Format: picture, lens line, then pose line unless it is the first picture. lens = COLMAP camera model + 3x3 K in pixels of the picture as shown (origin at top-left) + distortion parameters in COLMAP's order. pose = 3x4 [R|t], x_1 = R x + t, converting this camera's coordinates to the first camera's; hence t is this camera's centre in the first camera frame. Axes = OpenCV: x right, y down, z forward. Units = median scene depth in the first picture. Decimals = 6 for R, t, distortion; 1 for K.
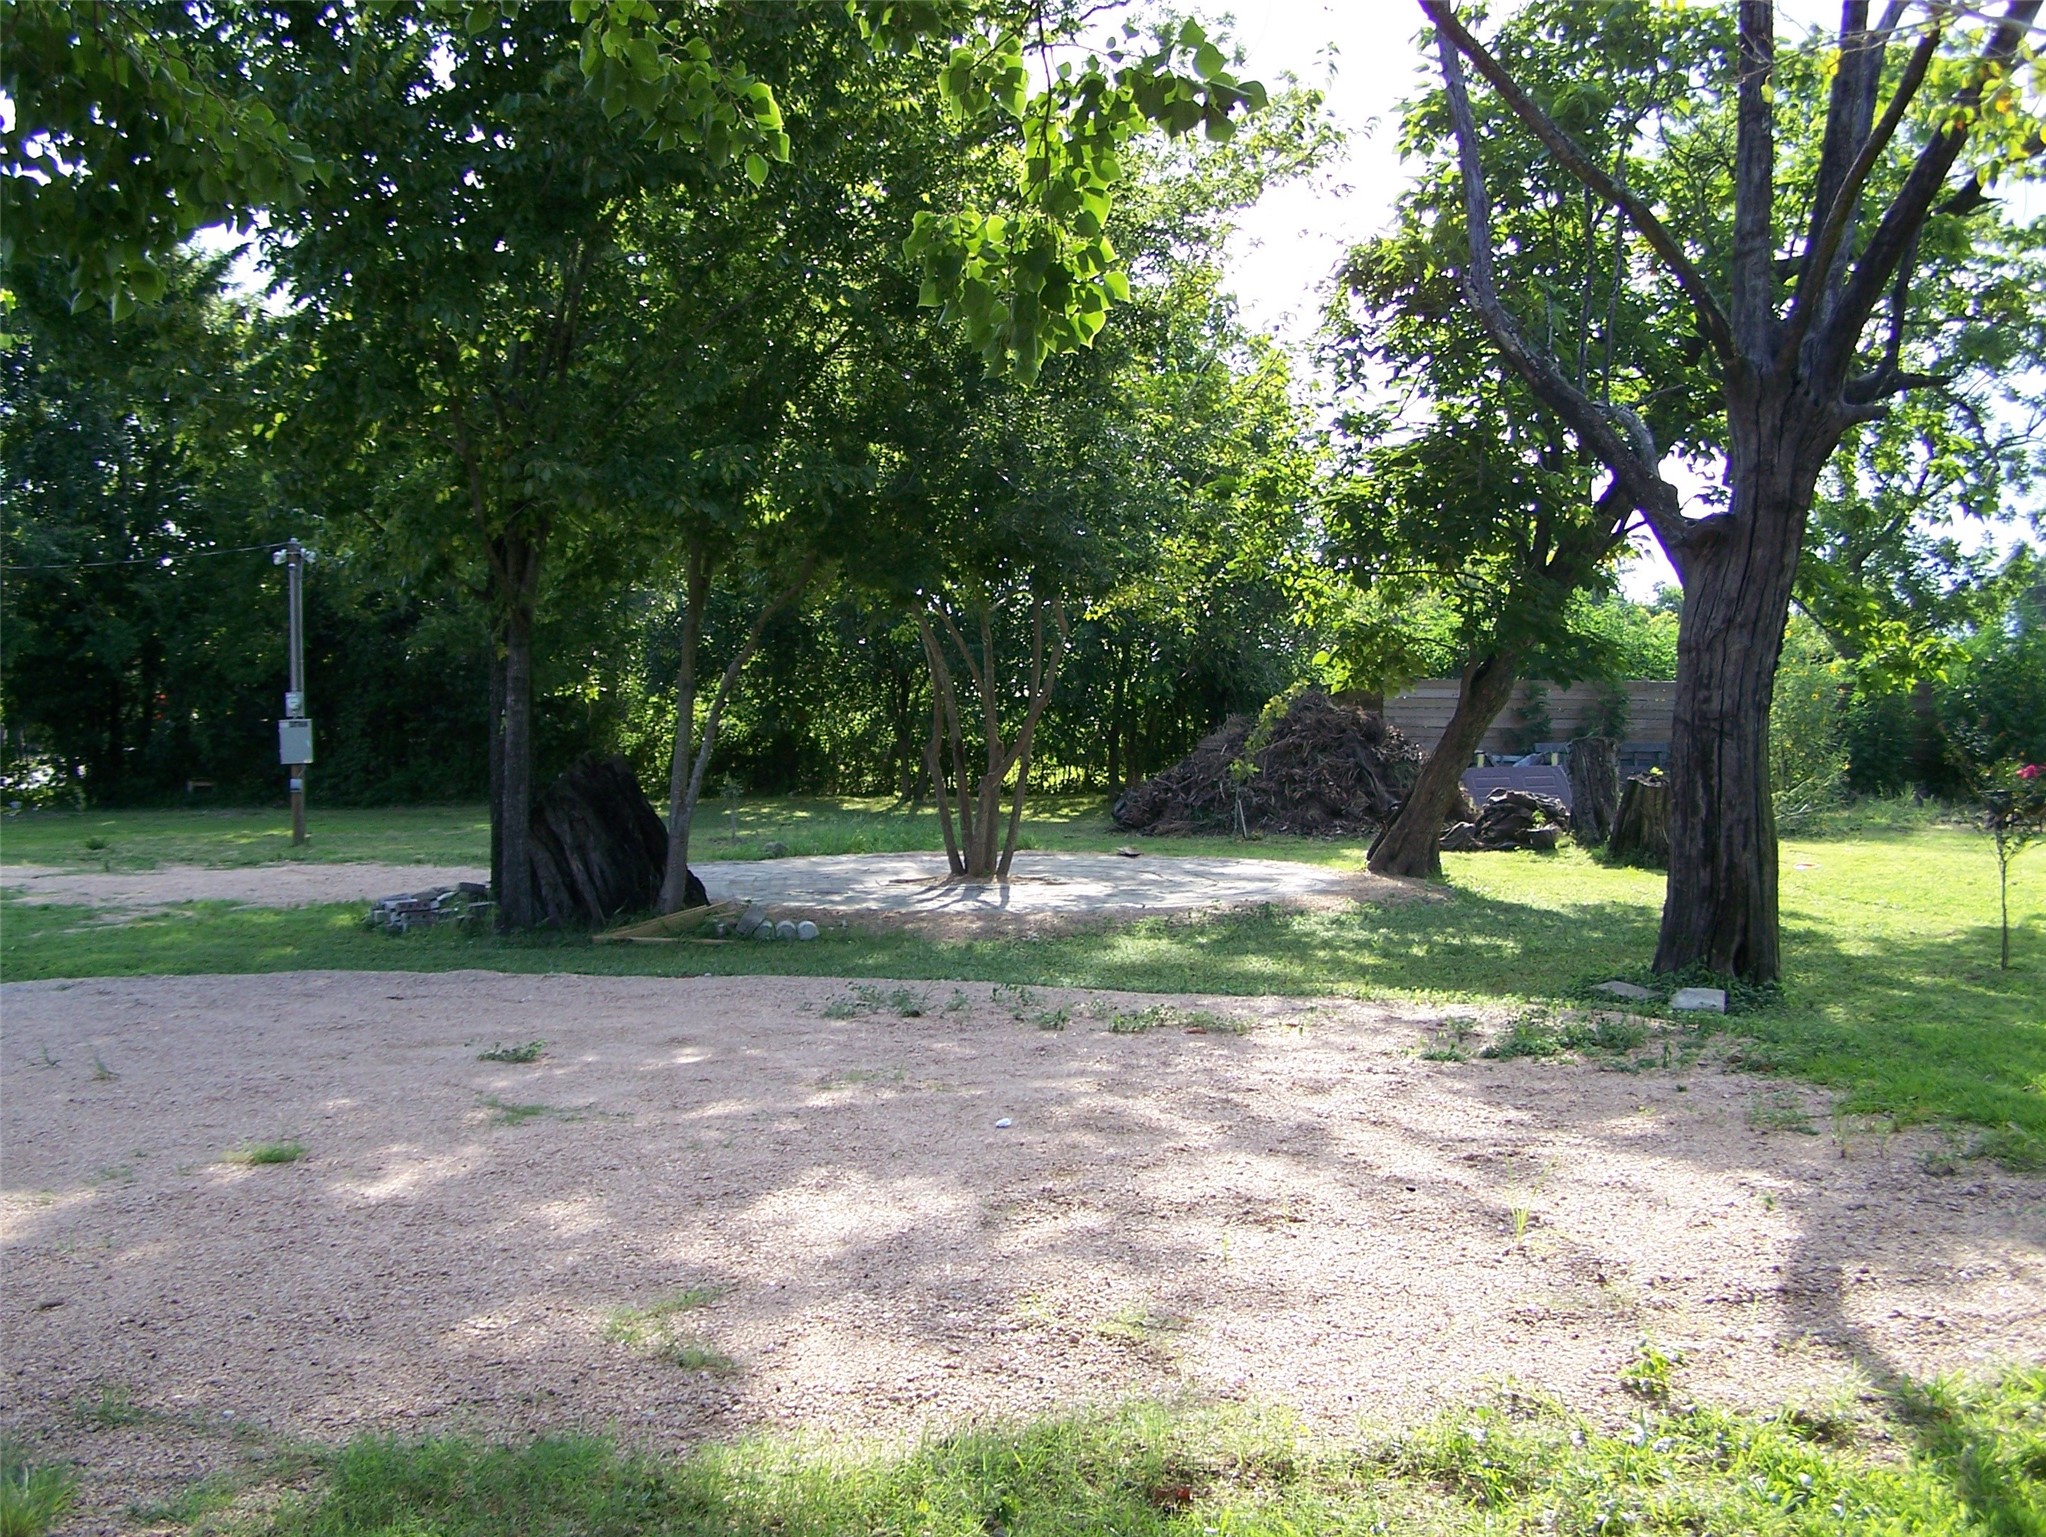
lens RADIAL K [[2458.9, 0, 1023.0], [0, 2458.9, 768.5], [0, 0, 1]] dist [-0.152602, 0.261864]
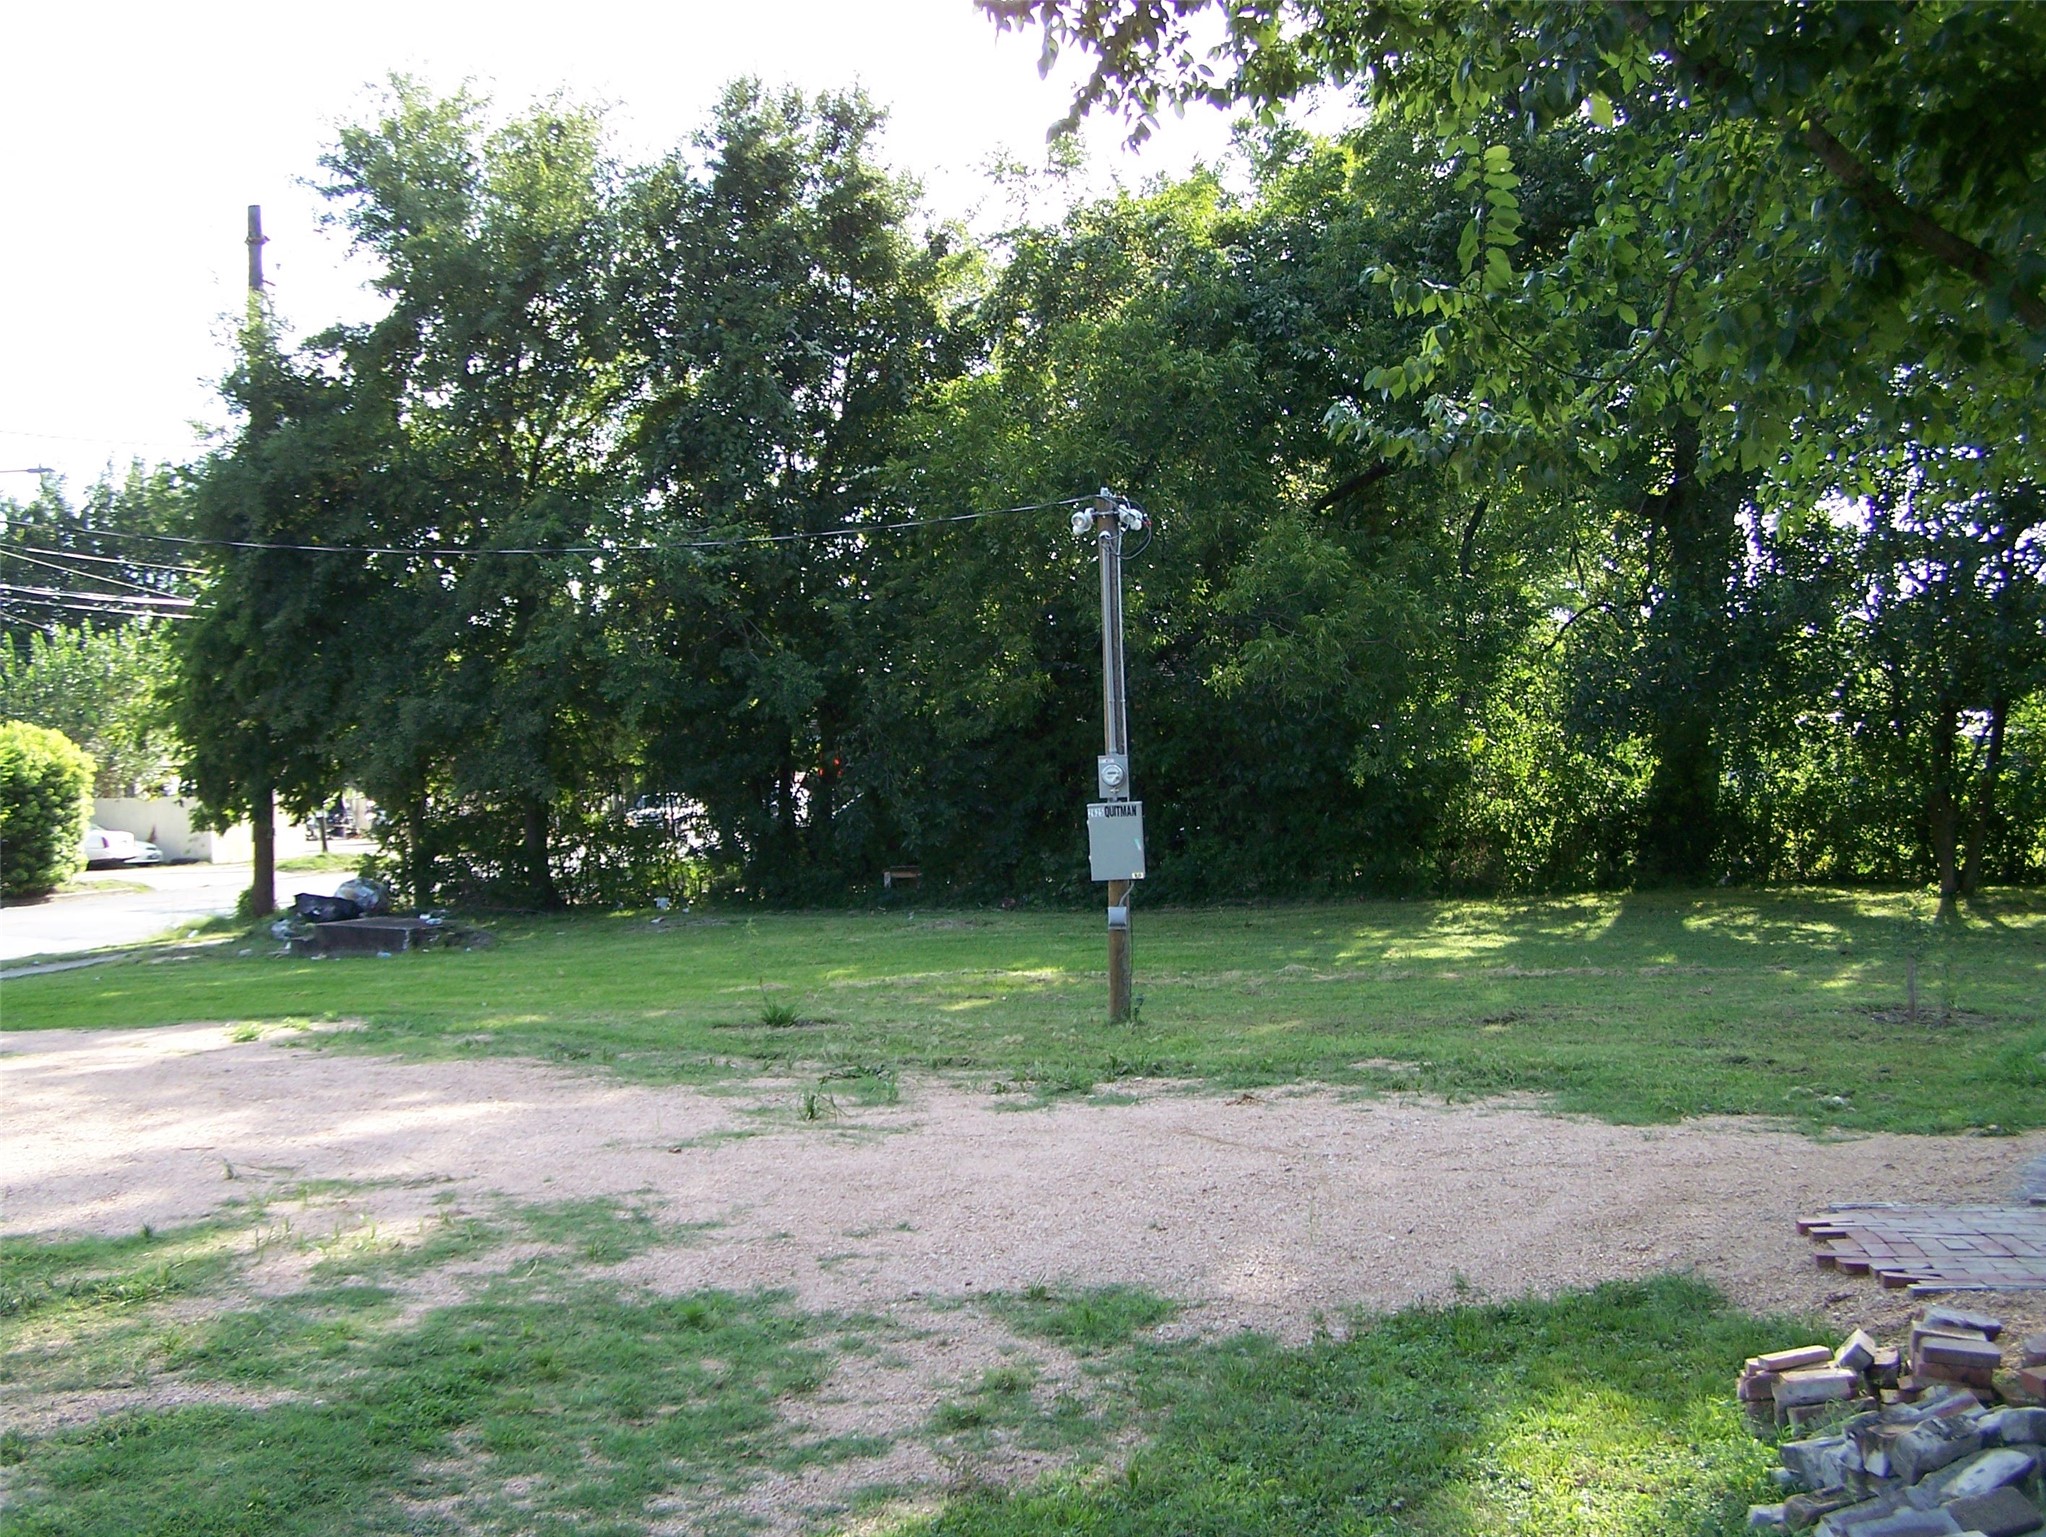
lens RADIAL K [[2458.9, 0, 1023.0], [0, 2458.9, 768.5], [0, 0, 1]] dist [-0.152602, 0.261864]
pose [[0.967911, -0.015925, -0.250790, -0.174583], [0.011638, 0.999760, -0.018570, -0.017768], [0.251025, 0.015055, 0.967864, 0.433379]]
